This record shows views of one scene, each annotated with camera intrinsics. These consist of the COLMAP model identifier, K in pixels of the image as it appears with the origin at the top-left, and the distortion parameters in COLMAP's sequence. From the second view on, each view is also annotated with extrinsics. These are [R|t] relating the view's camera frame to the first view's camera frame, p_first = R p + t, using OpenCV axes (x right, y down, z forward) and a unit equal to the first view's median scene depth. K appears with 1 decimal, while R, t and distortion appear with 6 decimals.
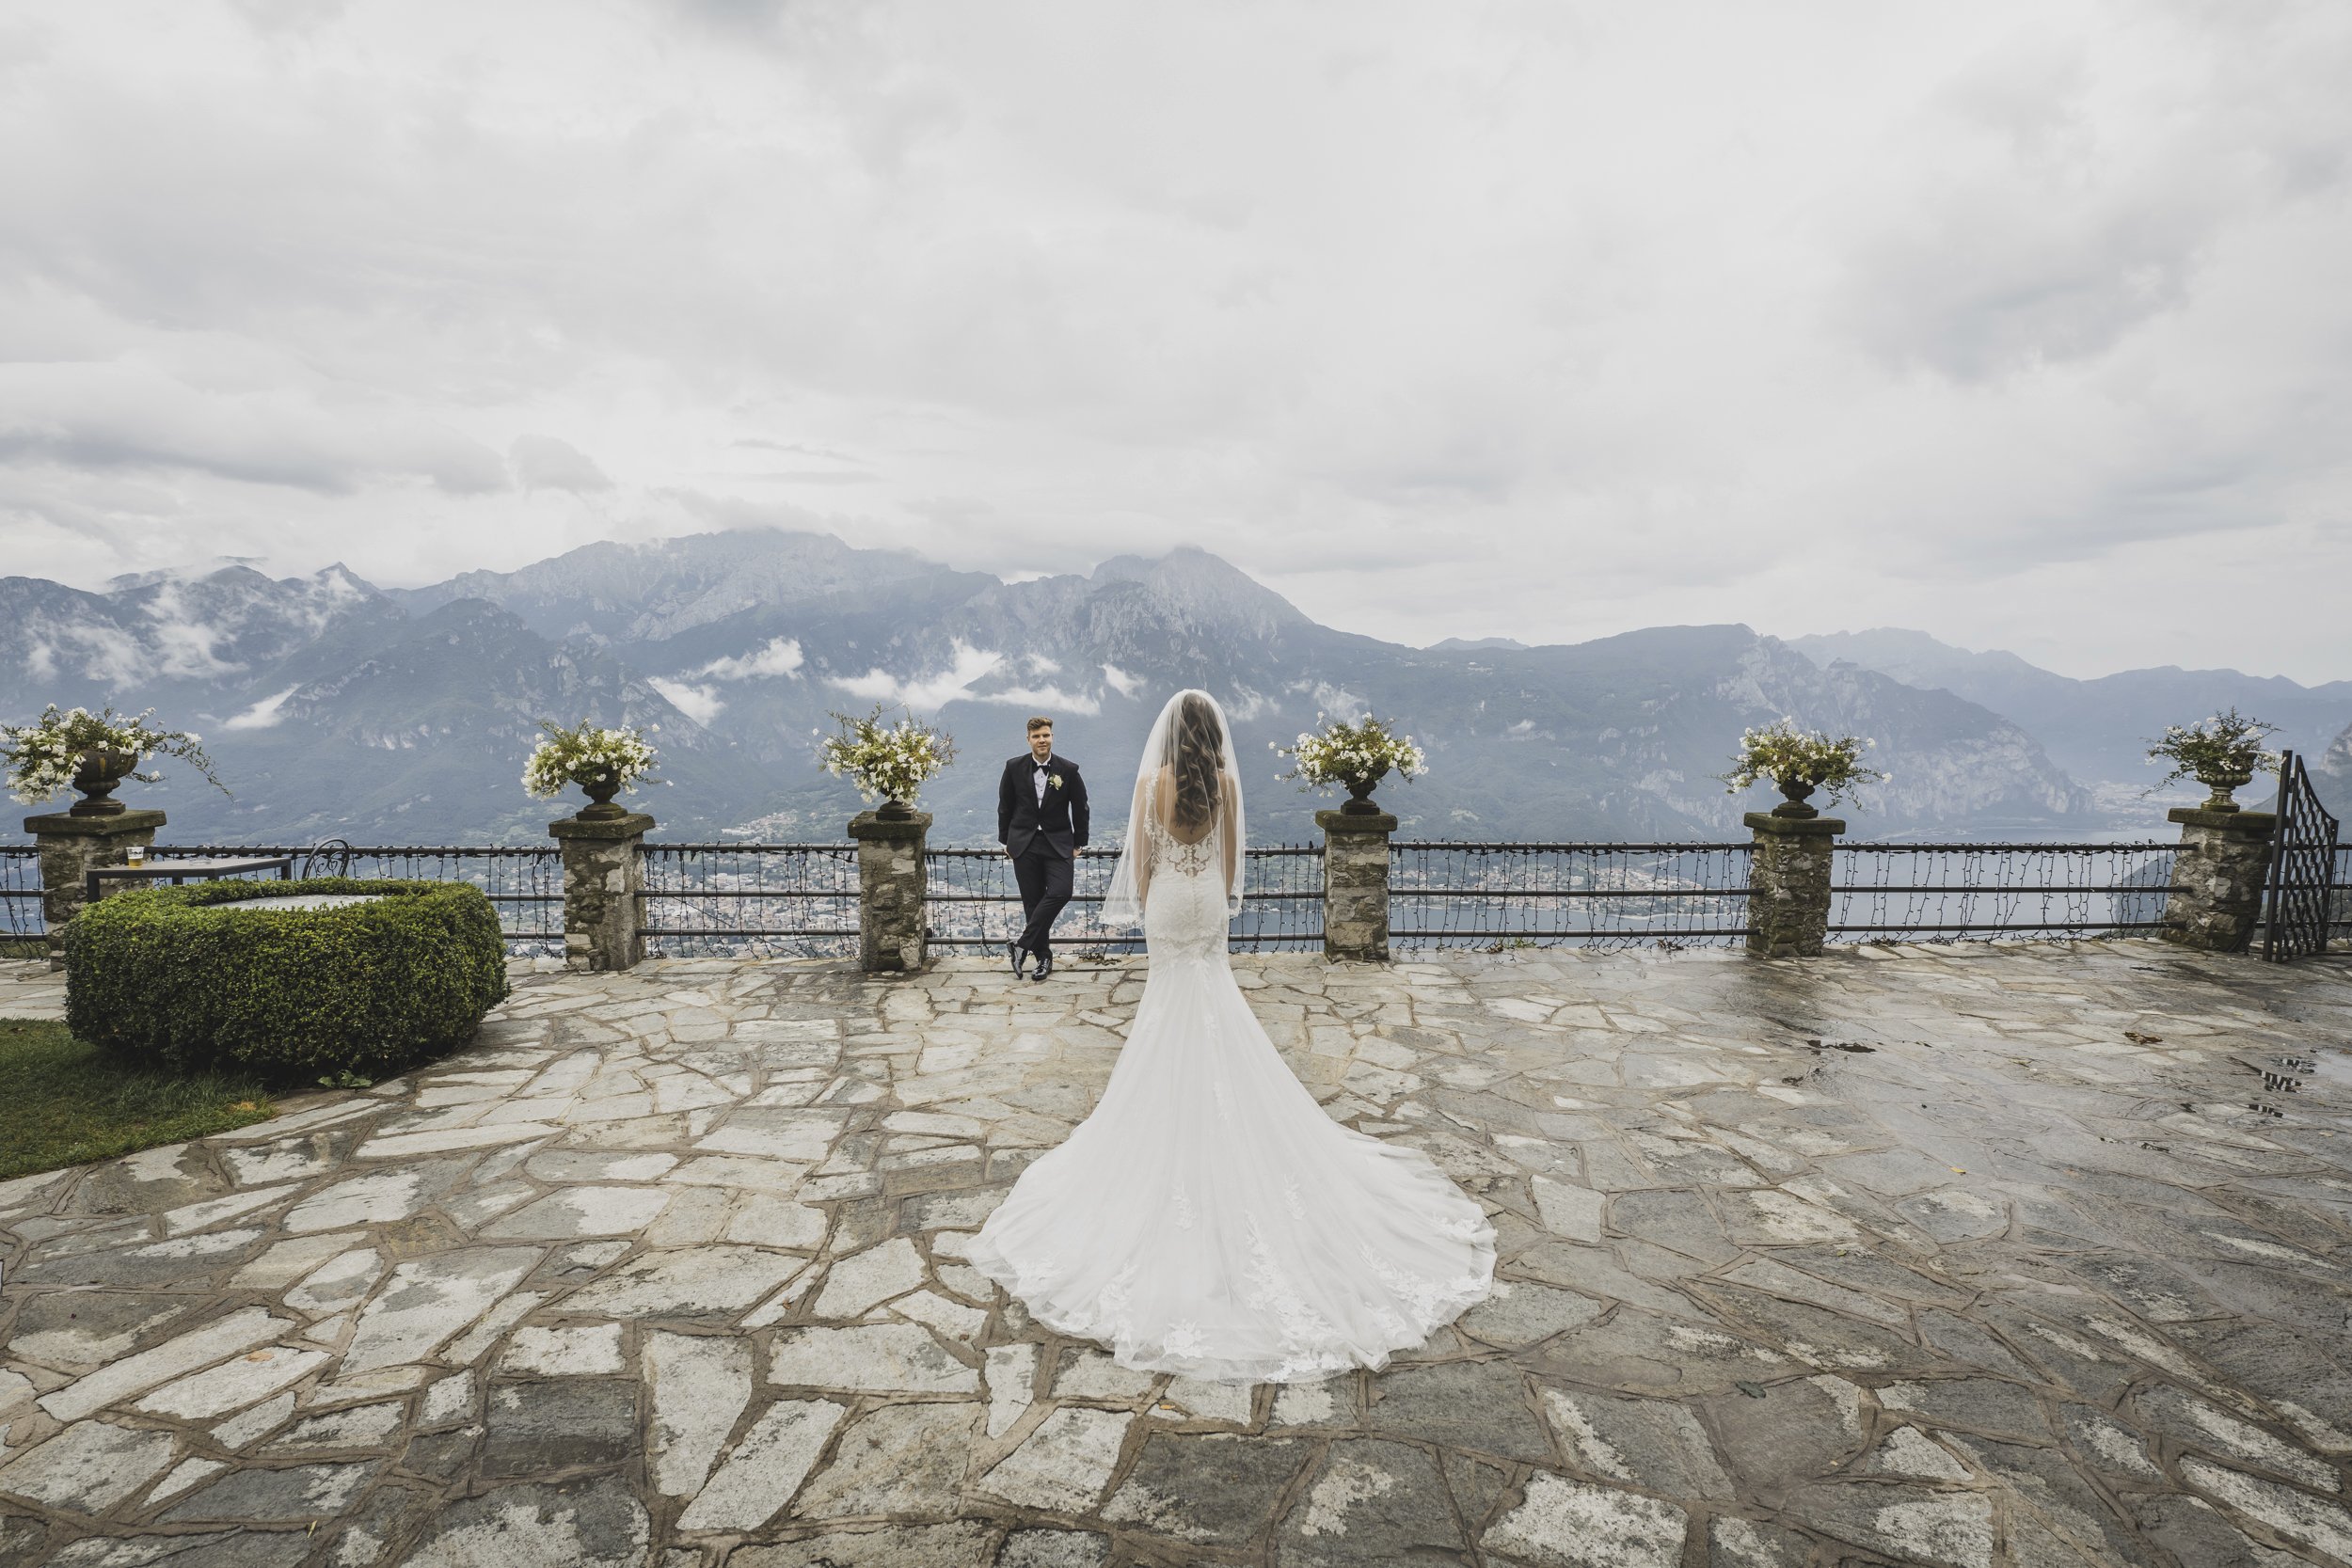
lens RADIAL K [[1111.7, 0, 1176.0], [0, 1111.7, 784.0], [0, 0, 1]] dist [-0.005021, -0.000281]
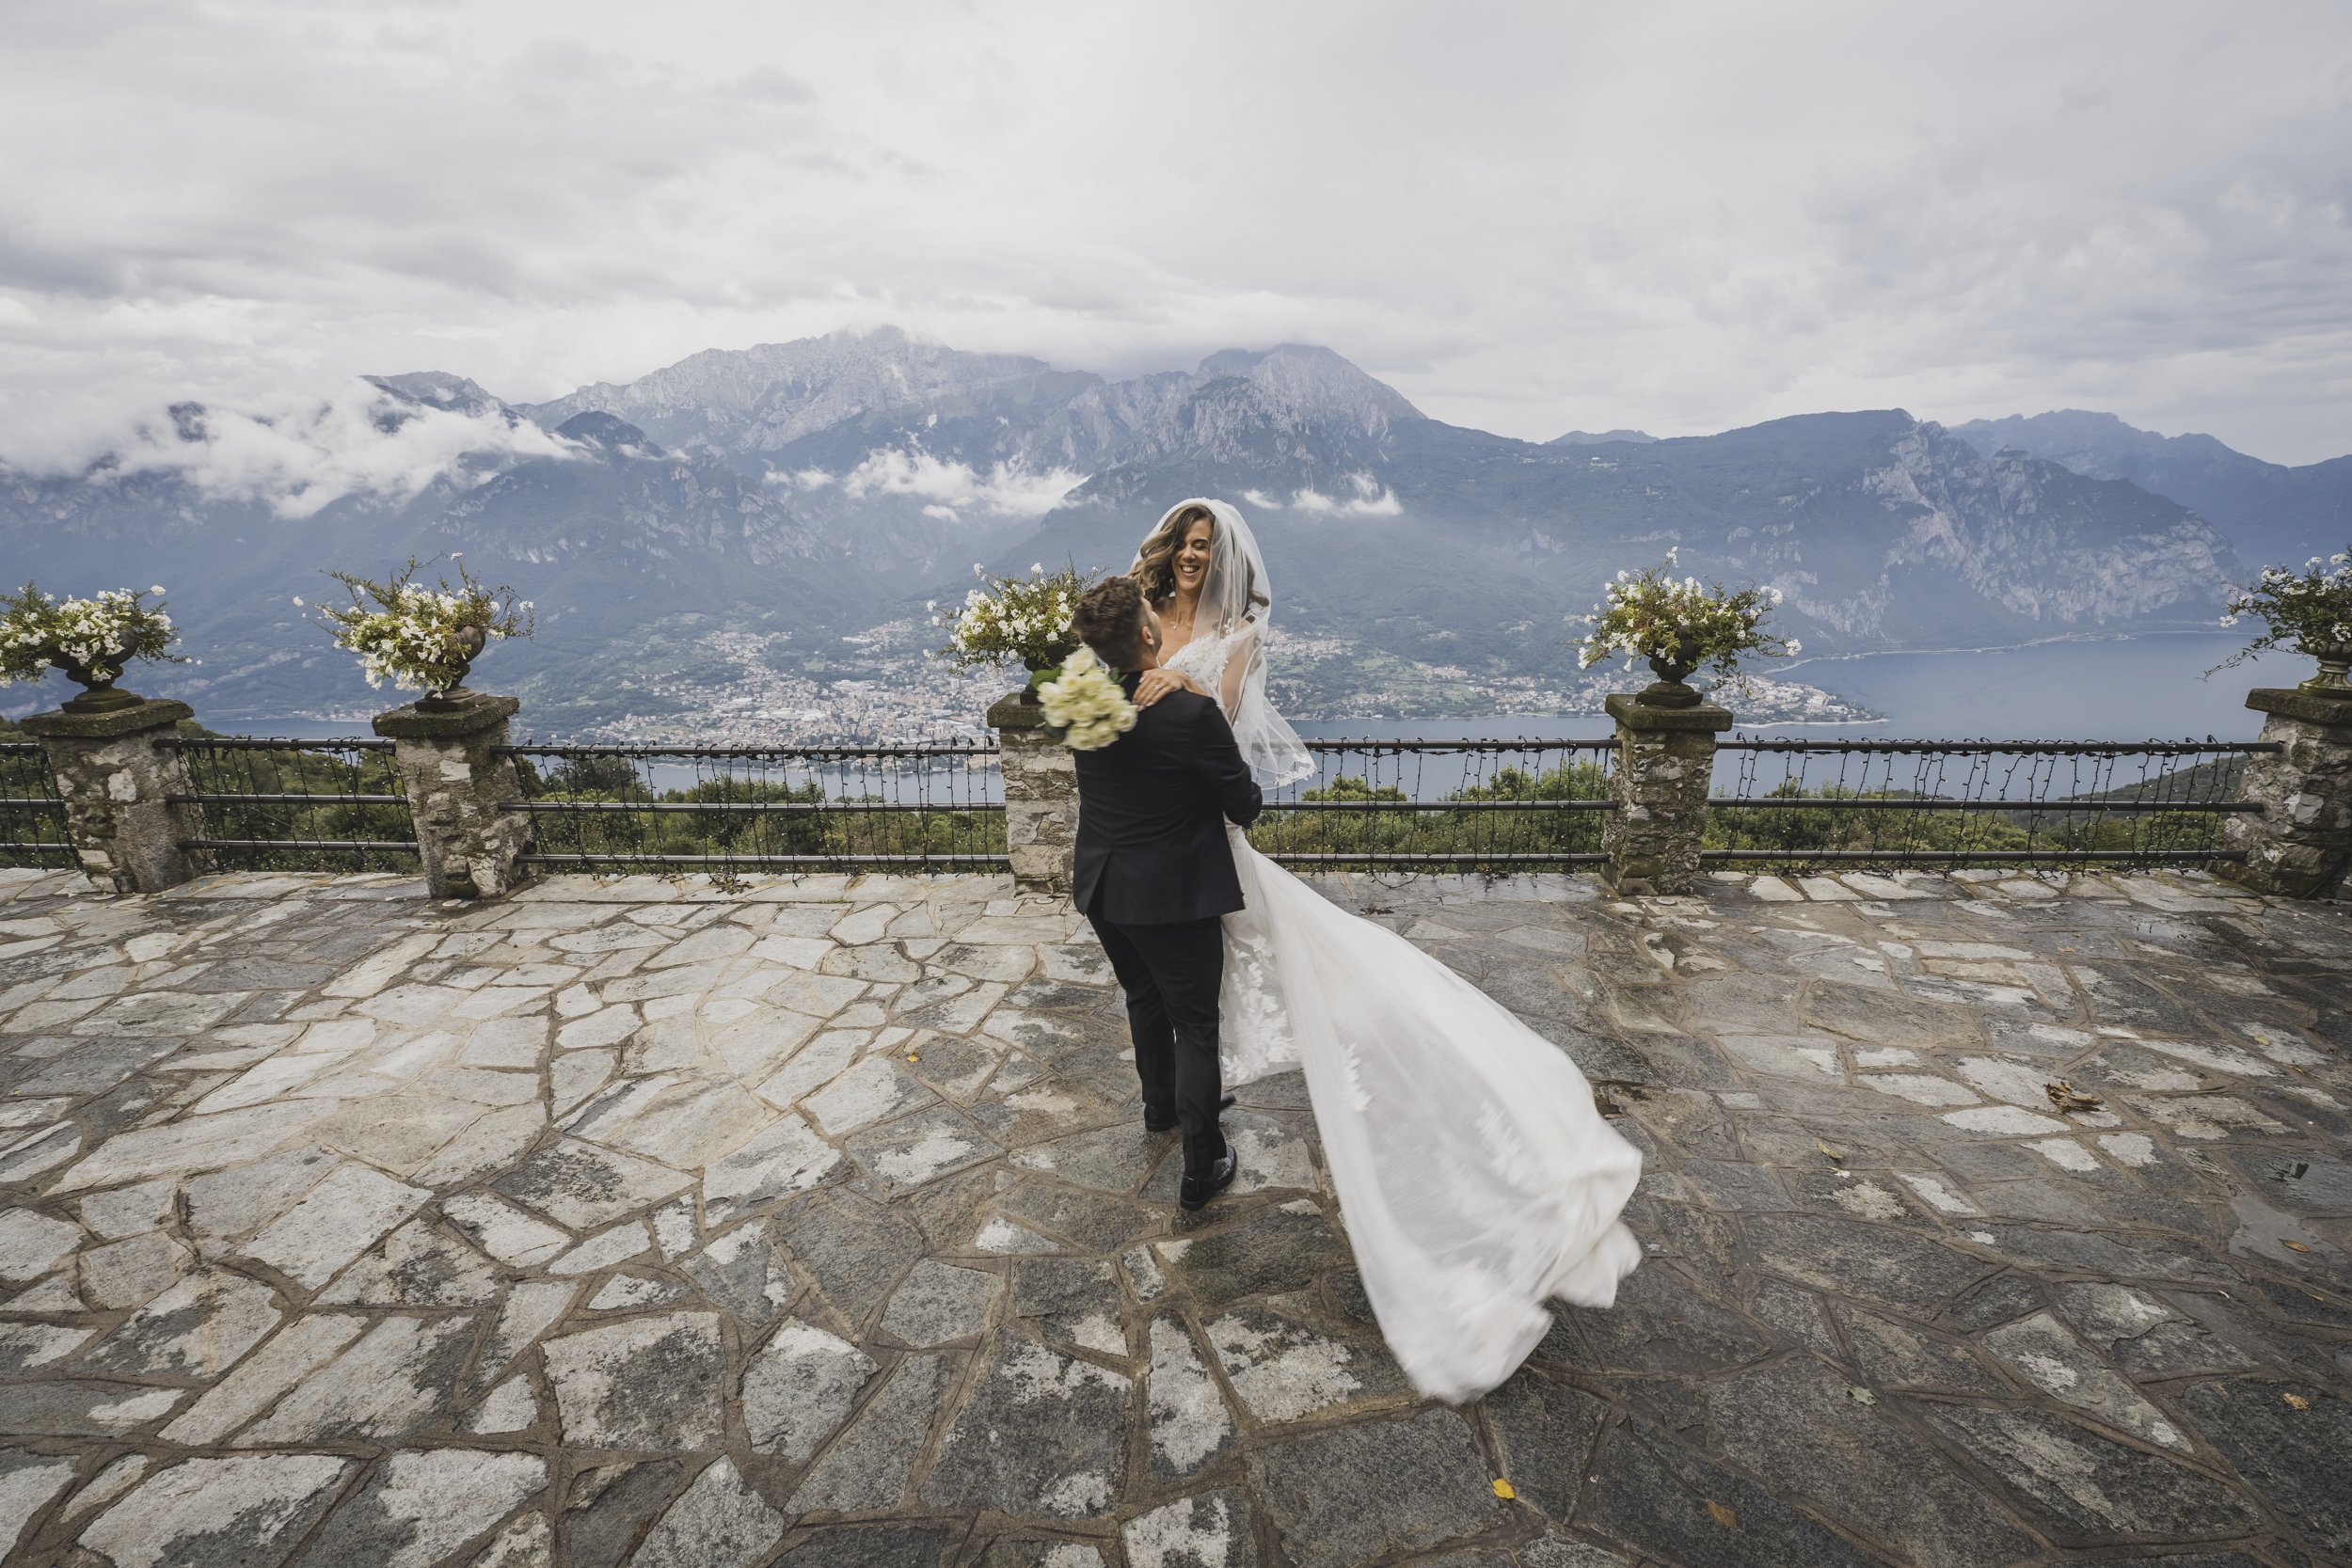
lens RADIAL K [[1086.4, 0, 1180.6], [0, 1086.4, 790.2], [0, 0, 1]] dist [-0.006582, -0.000594]
pose [[0.995163, 0.010529, -0.097672, 0.312745], [0.007443, 0.983301, 0.181833, -0.044042], [0.097956, -0.181680, 0.978467, 0.277995]]
